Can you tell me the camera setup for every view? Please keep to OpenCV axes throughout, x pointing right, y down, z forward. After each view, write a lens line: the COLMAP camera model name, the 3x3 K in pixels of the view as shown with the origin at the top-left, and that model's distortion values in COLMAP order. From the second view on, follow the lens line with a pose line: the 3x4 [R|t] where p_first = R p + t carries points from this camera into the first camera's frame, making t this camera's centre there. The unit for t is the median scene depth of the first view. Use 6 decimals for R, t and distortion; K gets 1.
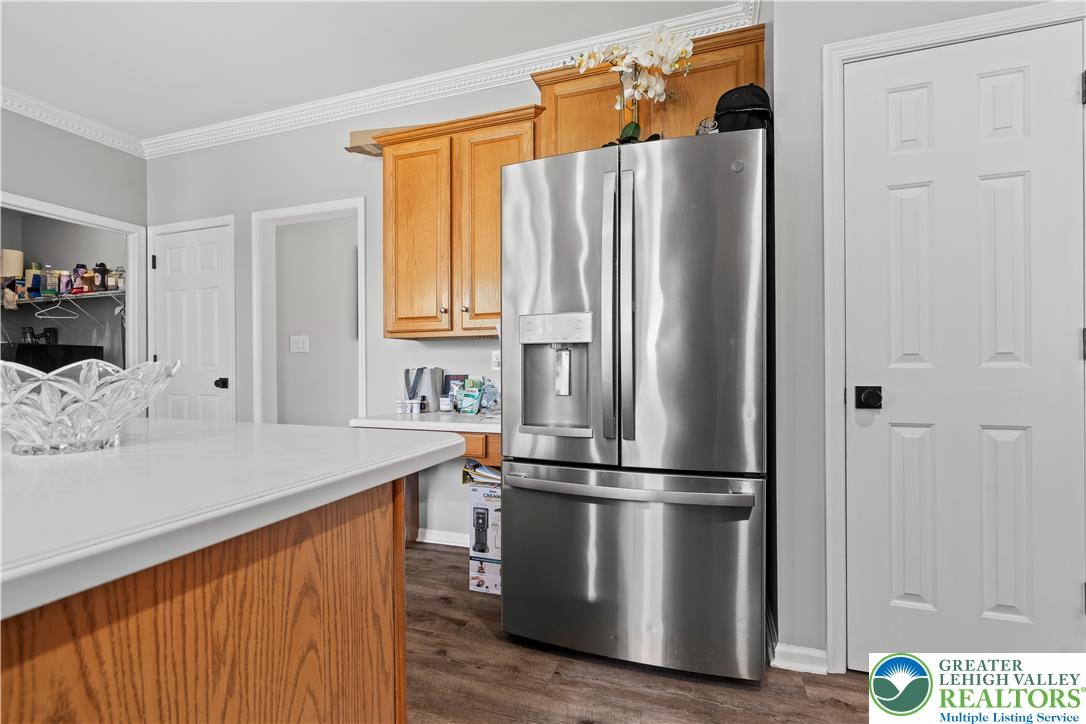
lens RADIAL K [[493.0, 0, 543.2], [0, 493.0, 365.3], [0, 0, 1]] dist [-0.011249, 0.003865]
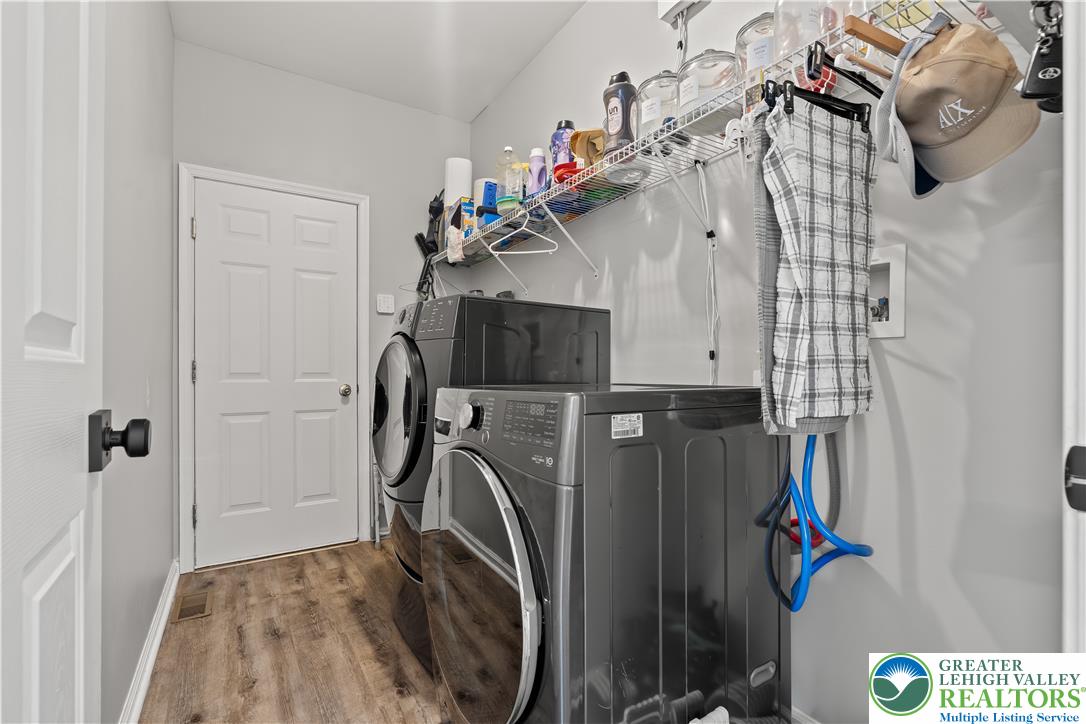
lens RADIAL K [[493.0, 0, 542.6], [0, 493.0, 367.5], [0, 0, 1]] dist [-0.011249, 0.003865]
pose [[0.785753, -0.007178, -0.618499, -0.678932], [-0.002258, 0.999893, -0.014472, 0.016969], [0.618537, 0.012768, 0.785652, 0.635917]]
